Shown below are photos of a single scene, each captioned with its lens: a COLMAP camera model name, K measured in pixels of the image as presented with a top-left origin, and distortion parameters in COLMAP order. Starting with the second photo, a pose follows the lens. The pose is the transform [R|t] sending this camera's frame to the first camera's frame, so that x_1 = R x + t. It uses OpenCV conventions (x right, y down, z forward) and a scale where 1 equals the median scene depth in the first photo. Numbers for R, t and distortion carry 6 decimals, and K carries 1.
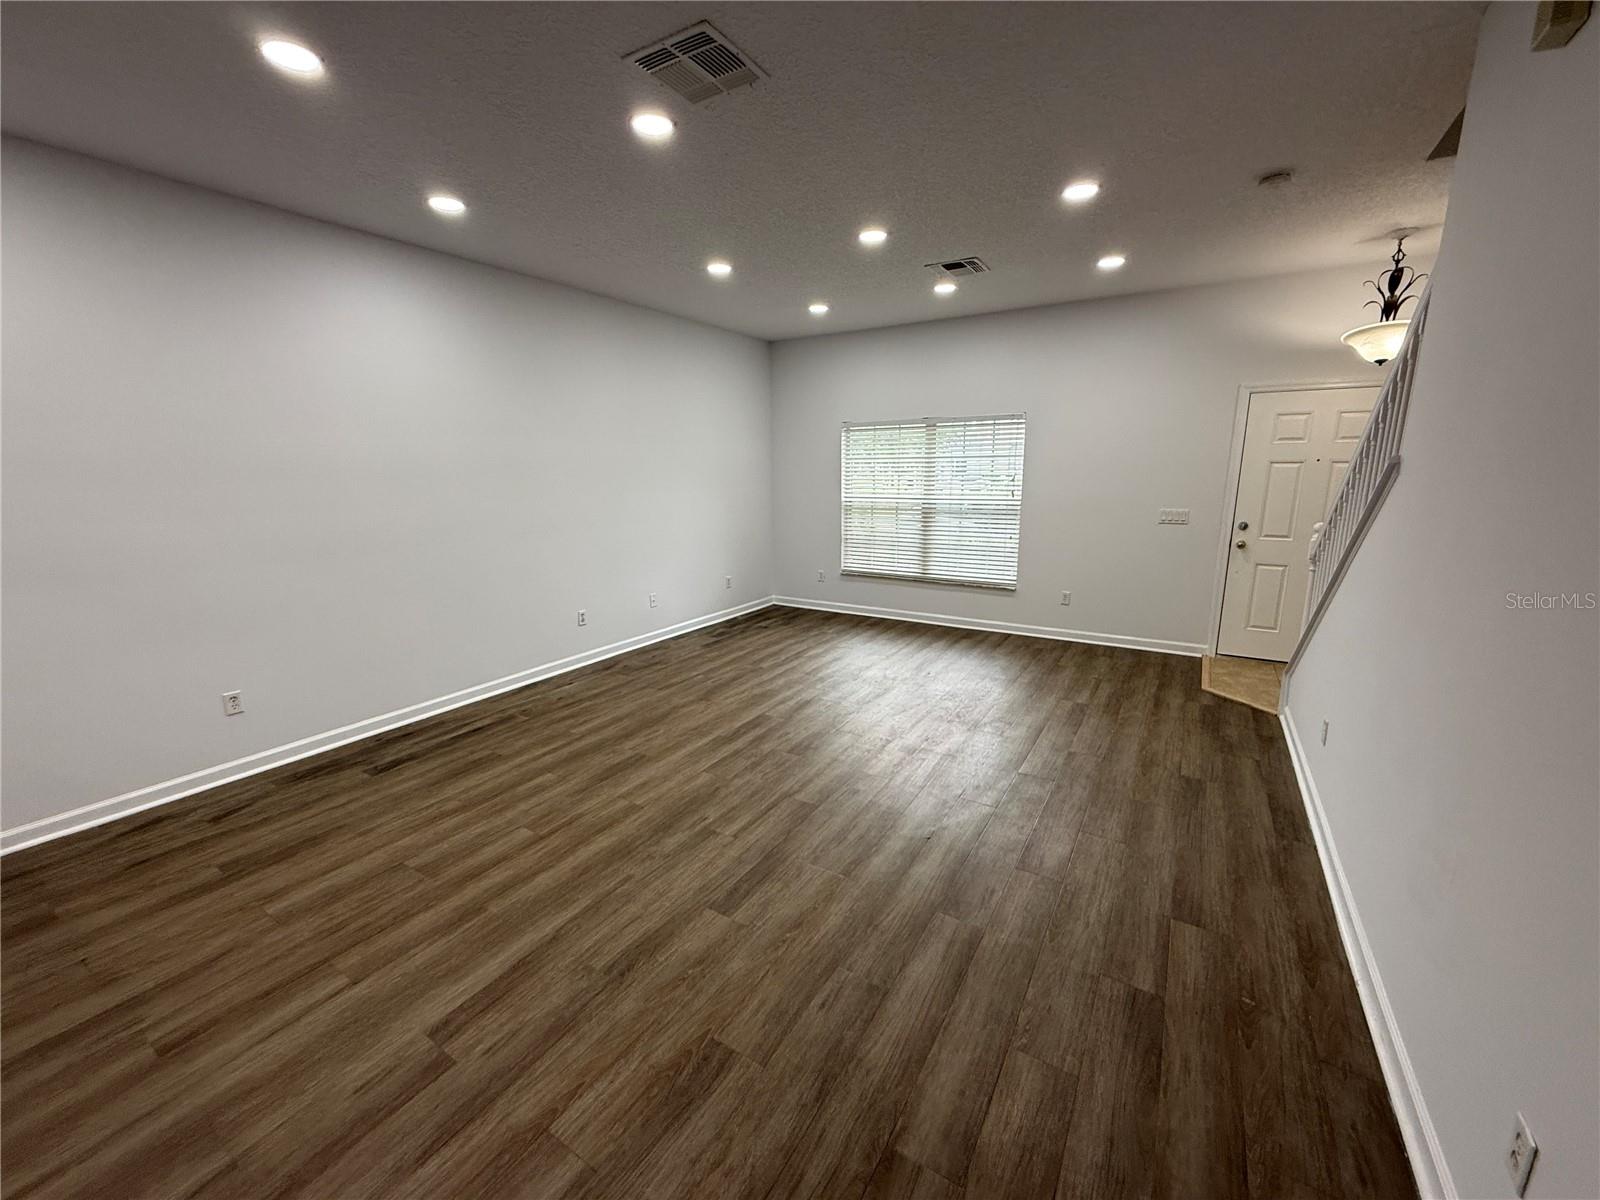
lens RADIAL K [[638.7, 0, 800.0], [0, 638.7, 600.0], [0, 0, 1]] dist [0.002554, 0.000016]
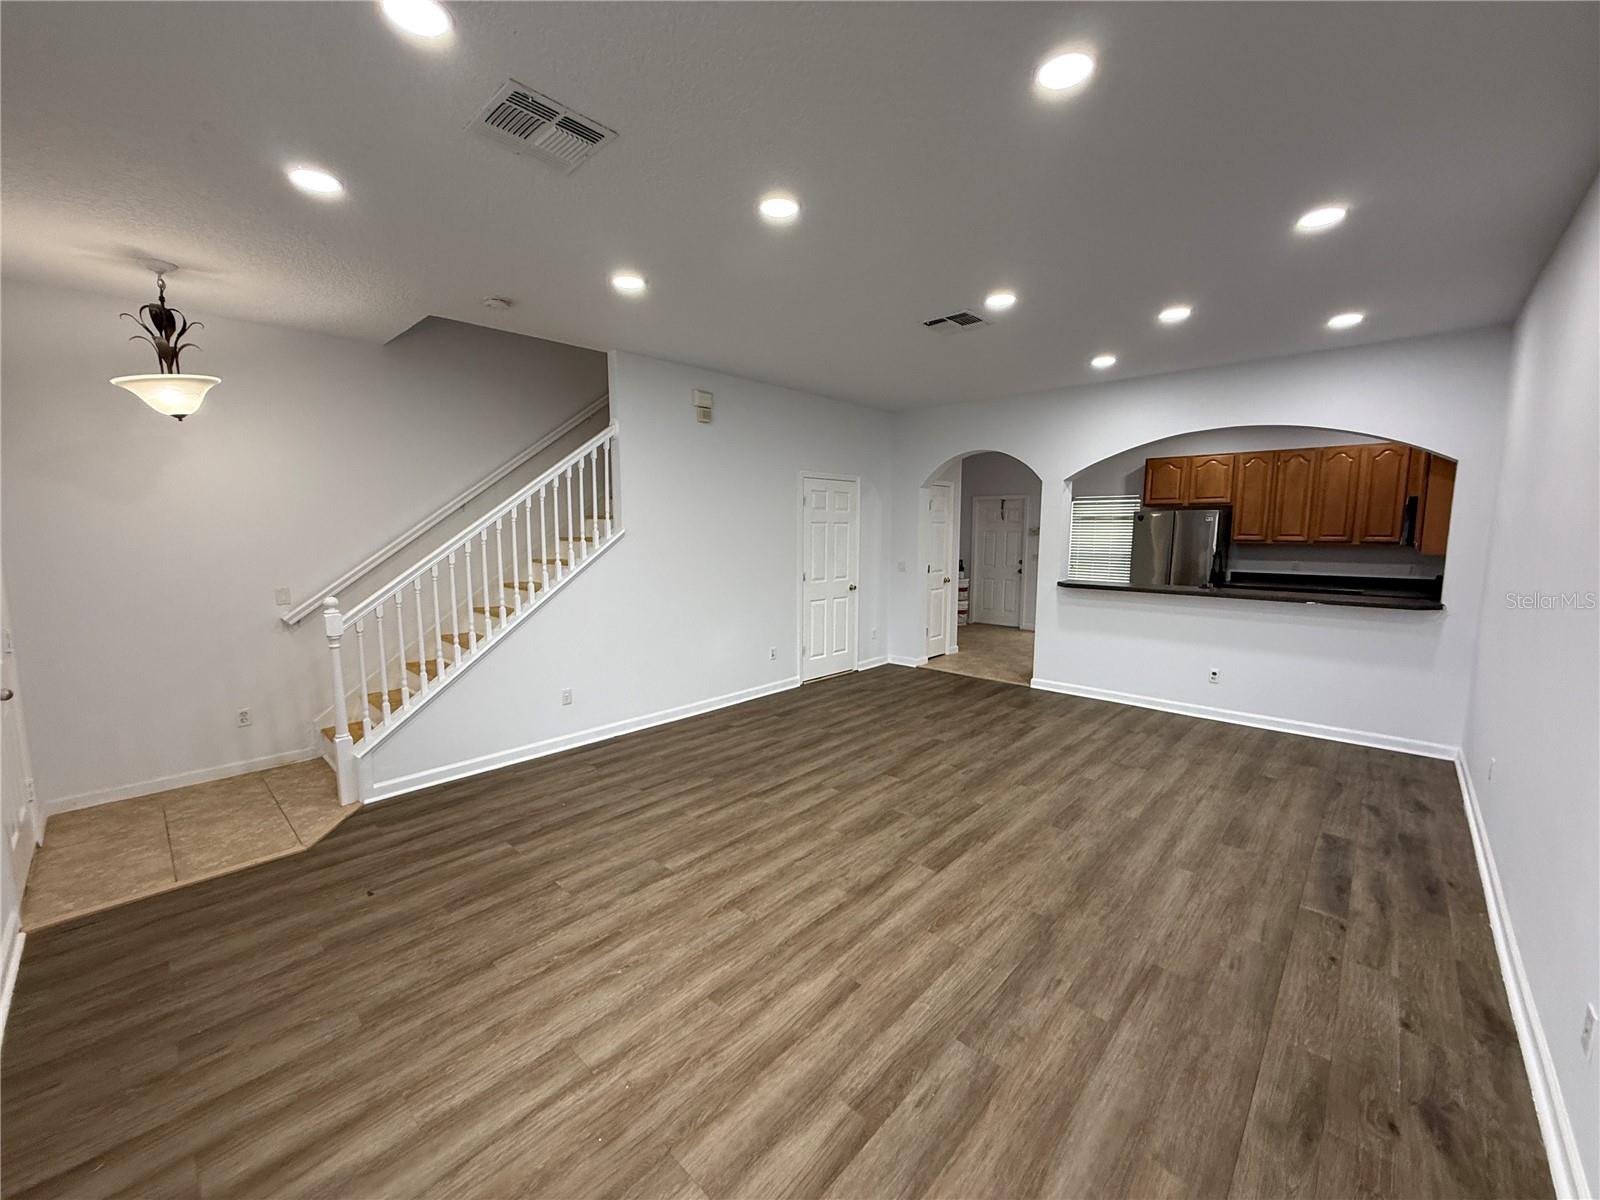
lens RADIAL K [[632.4, 0, 799.2], [0, 632.4, 602.2], [0, 0, 1]] dist [0.002388, 0.000275]
pose [[-0.981021, -0.013195, 0.193451, -0.040414], [0.049538, 0.947518, 0.315841, -0.353151], [-0.187466, 0.319430, -0.928882, 1.645111]]
